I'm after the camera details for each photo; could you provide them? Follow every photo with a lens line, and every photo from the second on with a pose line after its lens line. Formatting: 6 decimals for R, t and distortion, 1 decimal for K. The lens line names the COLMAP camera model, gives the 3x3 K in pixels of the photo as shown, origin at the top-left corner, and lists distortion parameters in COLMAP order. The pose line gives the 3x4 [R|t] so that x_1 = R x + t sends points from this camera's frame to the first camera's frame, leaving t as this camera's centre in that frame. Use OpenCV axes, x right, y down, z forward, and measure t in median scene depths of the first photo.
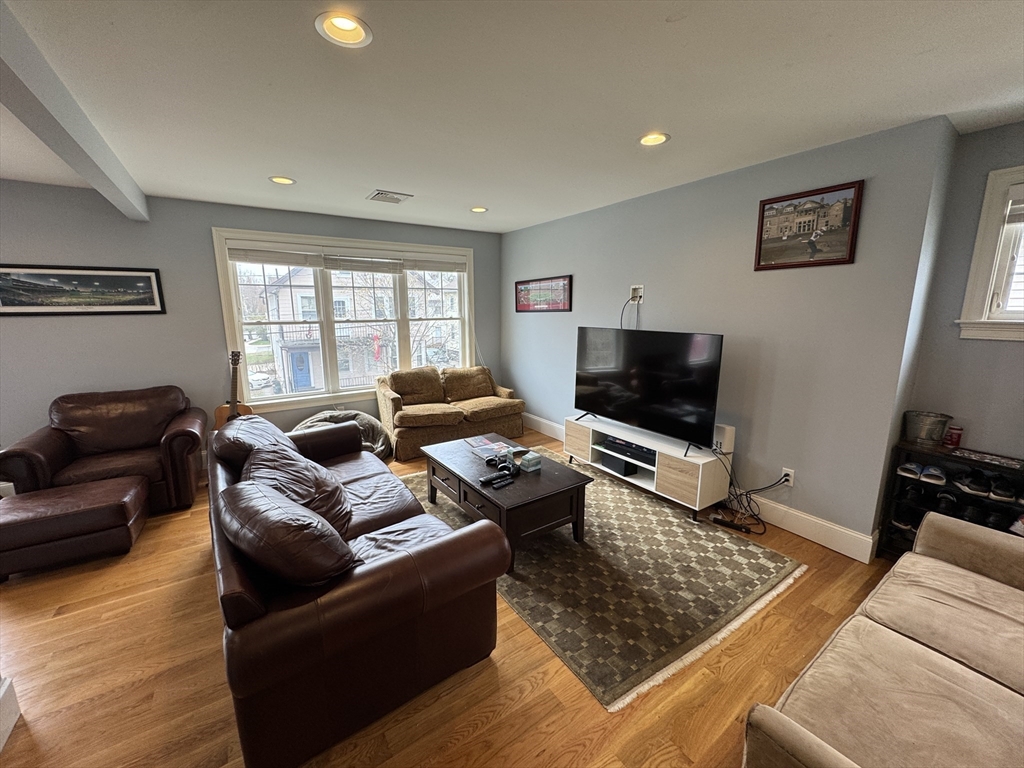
lens RADIAL K [[414.0, 0, 516.4], [0, 414.0, 379.0], [0, 0, 1]] dist [0.002285, 0.000382]
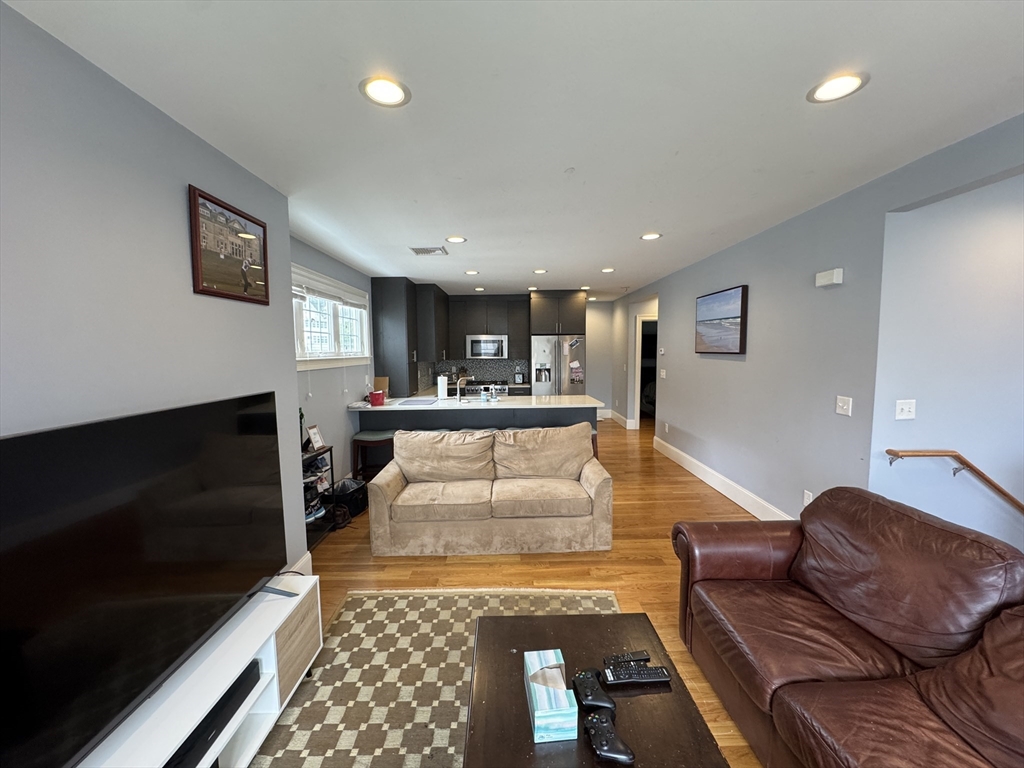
lens RADIAL K [[414.0, 0, 507.0], [0, 414.0, 387.6], [0, 0, 1]] dist [0.002285, 0.000382]
pose [[-0.820323, -0.043553, 0.570239, -0.166267], [0.108196, 0.967271, 0.229524, -0.200312], [-0.561572, 0.249981, -0.788762, 1.177528]]
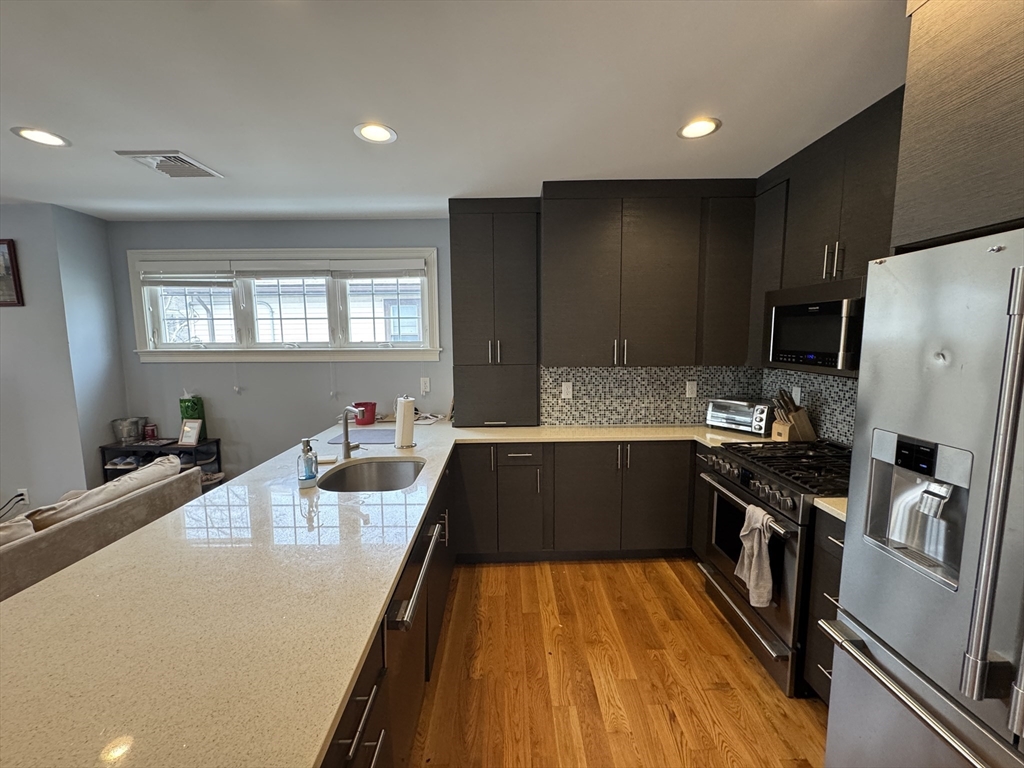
lens RADIAL K [[414.0, 0, 512.3], [0, 414.0, 385.8], [0, 0, 1]] dist [0.002285, 0.000382]
pose [[0.557919, -0.106342, 0.823054, 0.462071], [0.151450, 0.988148, 0.025010, 0.106445], [-0.815959, 0.110698, 0.567413, -0.653700]]
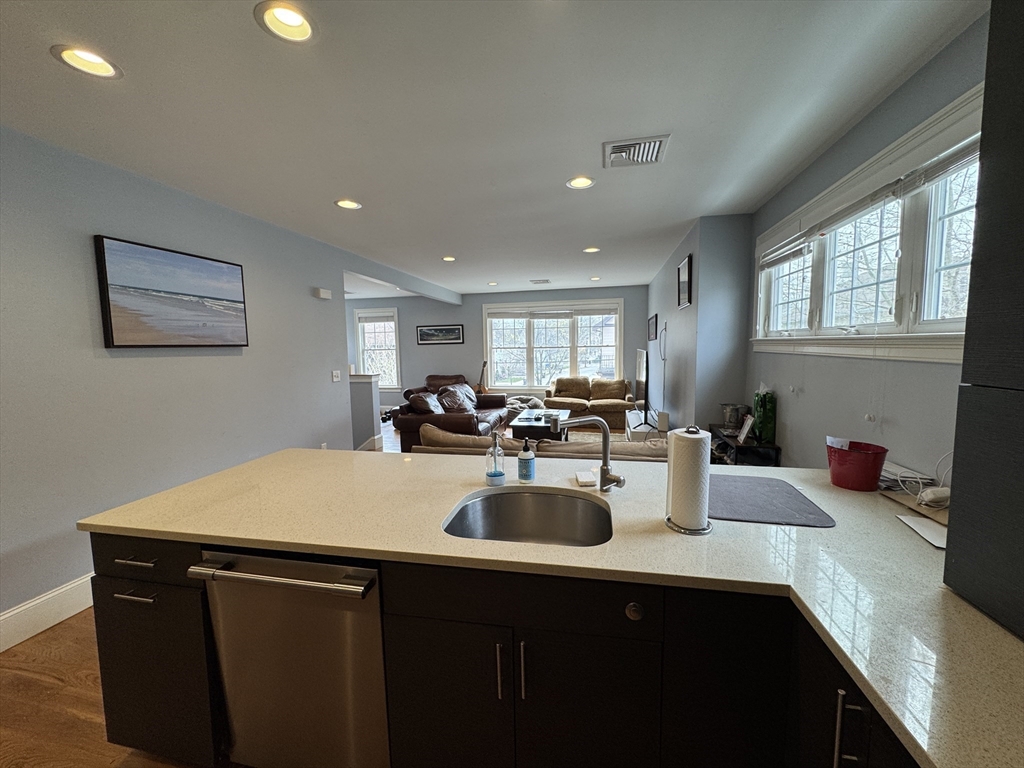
lens RADIAL K [[414.0, 0, 510.7], [0, 414.0, 379.9], [0, 0, 1]] dist [0.002285, 0.000382]
pose [[0.682688, 0.052601, -0.728814, 1.187064], [-0.110470, 0.993371, -0.031783, 0.101803], [0.722311, 0.102210, 0.683974, -0.418962]]
